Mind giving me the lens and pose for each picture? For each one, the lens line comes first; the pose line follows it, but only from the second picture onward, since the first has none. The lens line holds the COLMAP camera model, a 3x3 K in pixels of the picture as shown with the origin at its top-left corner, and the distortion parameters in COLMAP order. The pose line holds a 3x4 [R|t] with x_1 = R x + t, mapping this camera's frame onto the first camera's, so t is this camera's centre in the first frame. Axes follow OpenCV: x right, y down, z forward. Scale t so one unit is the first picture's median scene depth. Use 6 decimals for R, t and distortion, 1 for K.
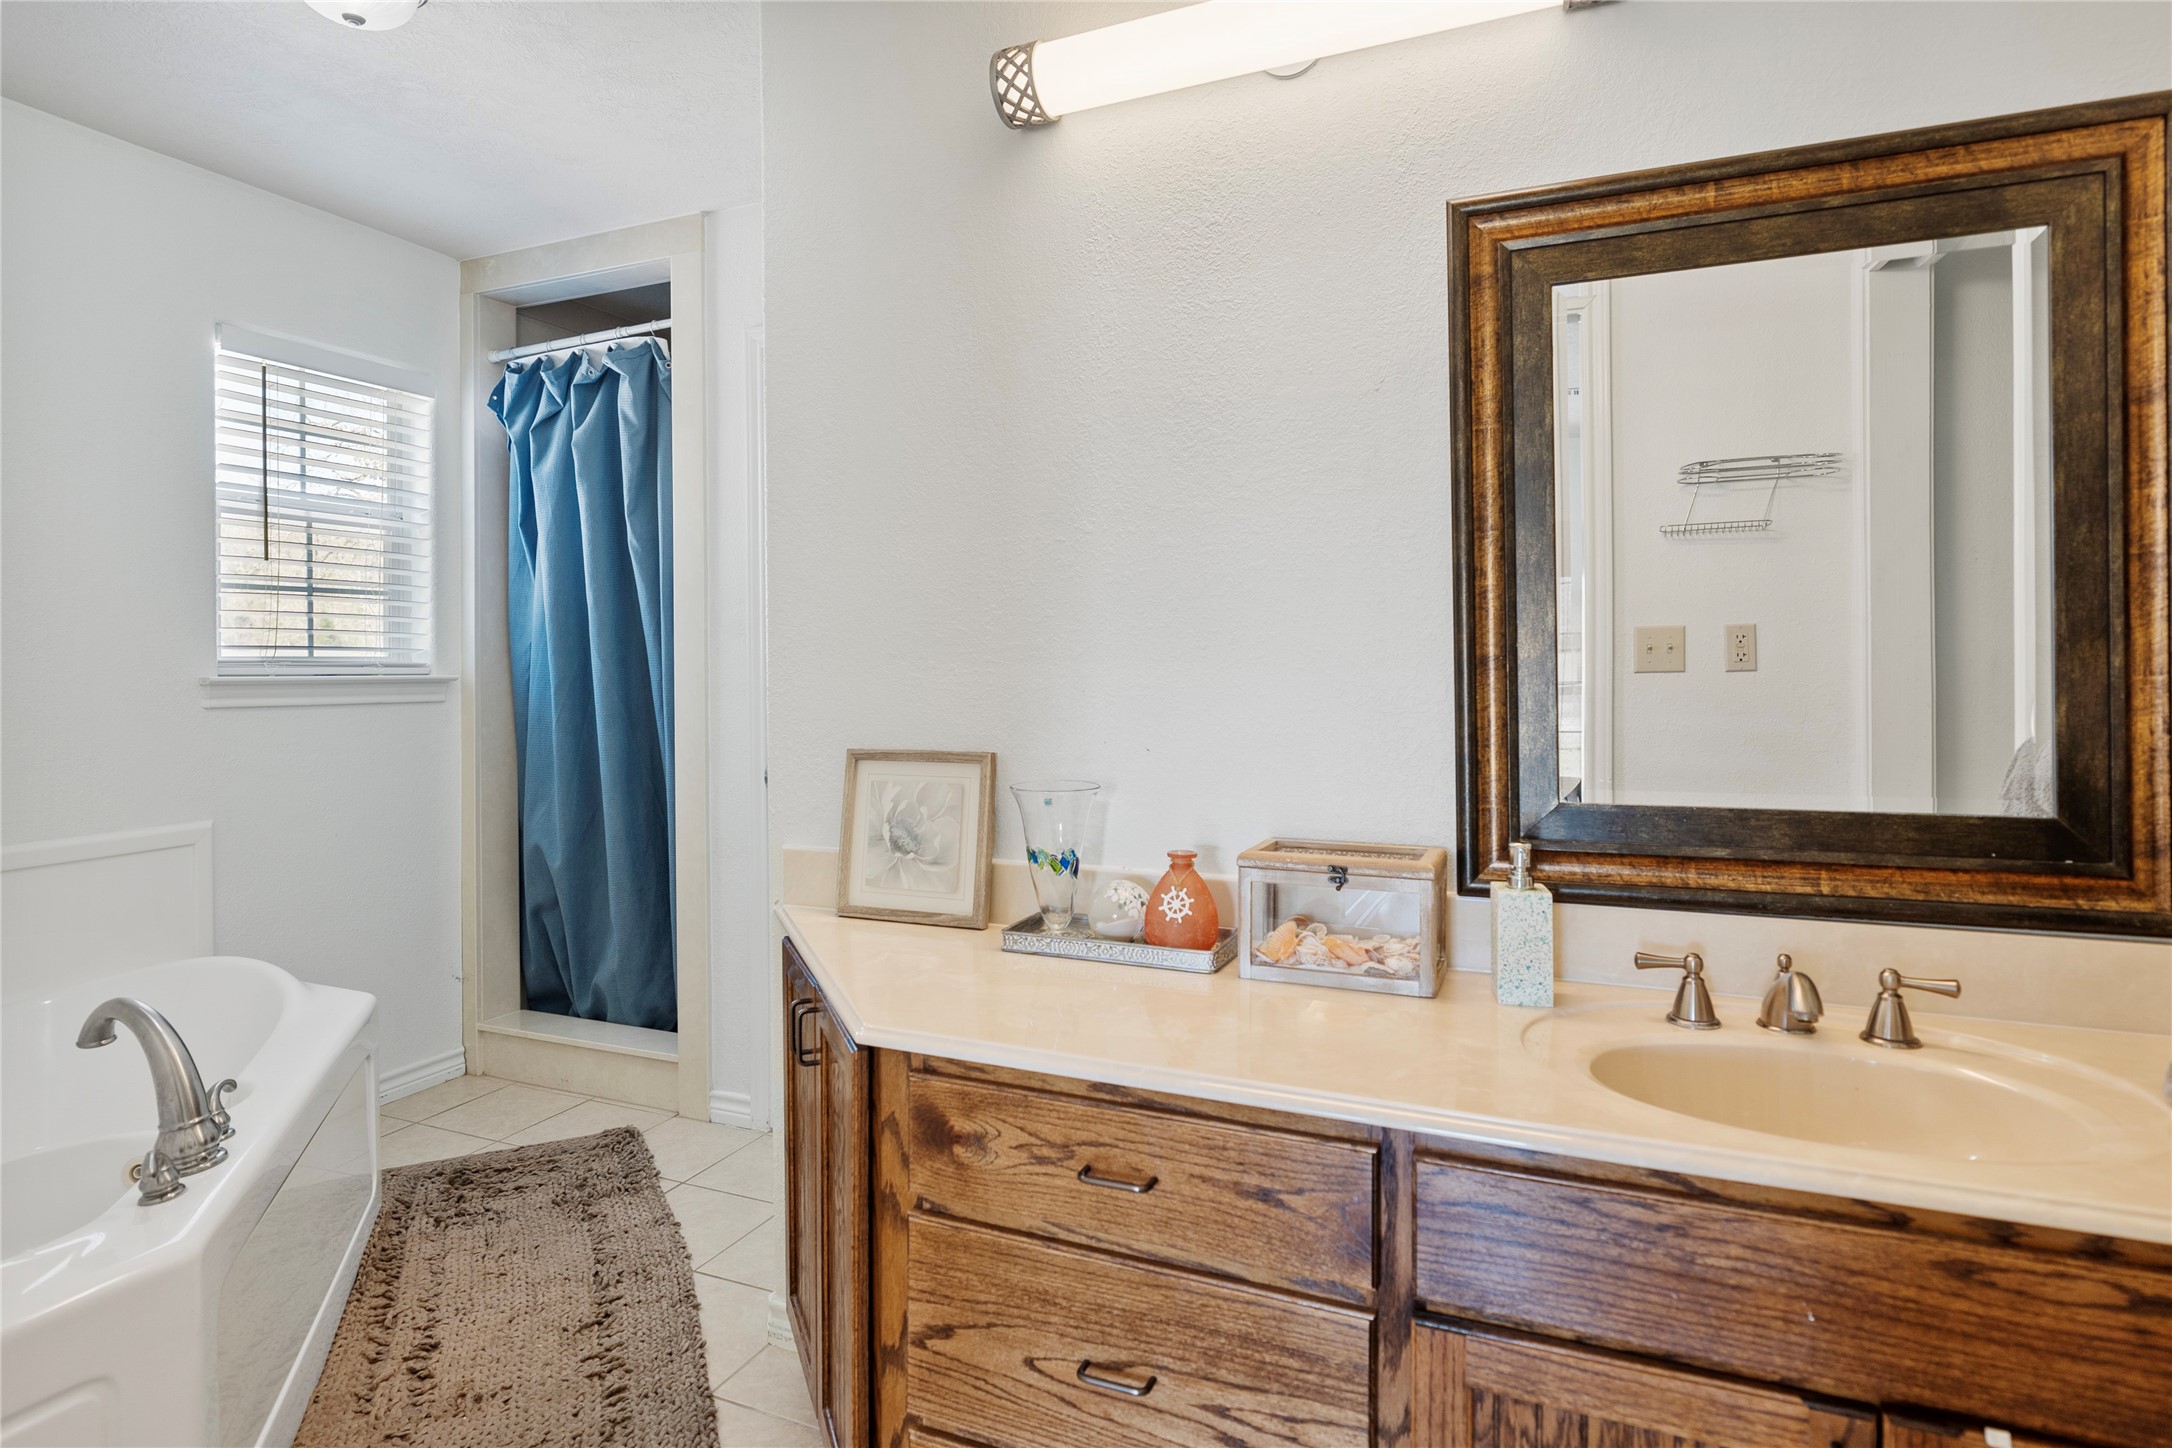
lens RADIAL K [[1160.8, 0, 1082.8], [0, 1160.8, 717.3], [0, 0, 1]] dist [-0.004749, -0.002074]
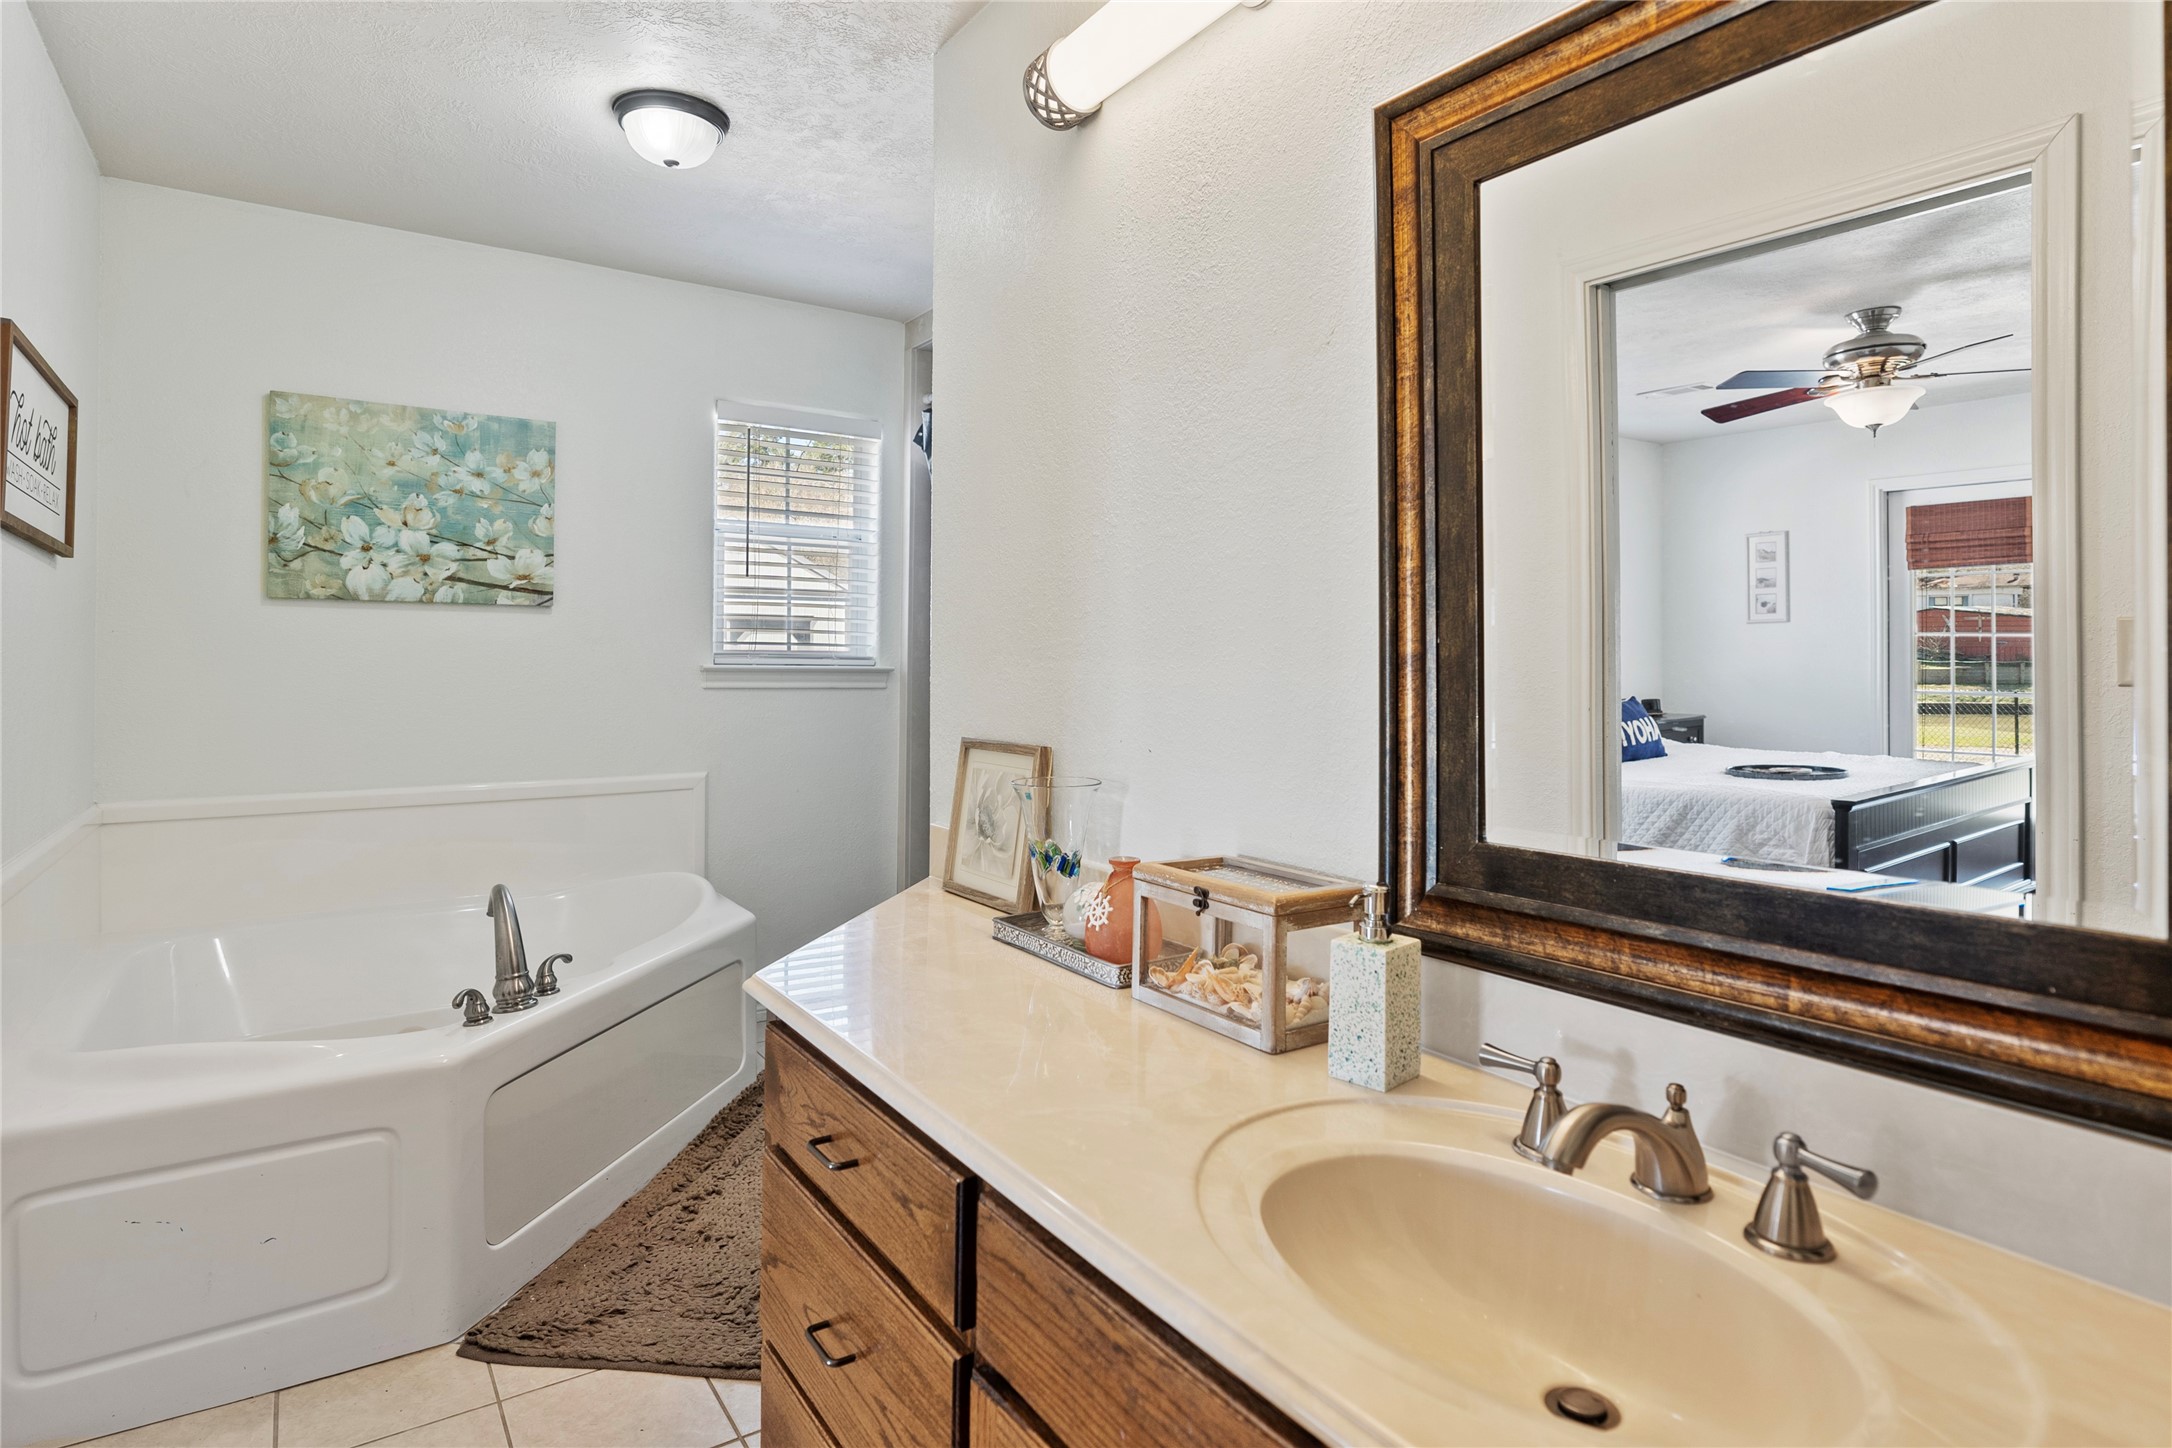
lens RADIAL K [[1160.8, 0, 1078.4], [0, 1160.8, 715.5], [0, 0, 1]] dist [-0.004749, -0.002074]
pose [[0.836559, 0.036875, -0.546634, 0.580883], [-0.038512, 0.999222, 0.008467, -0.007606], [0.546521, 0.013969, 0.837329, 0.186776]]
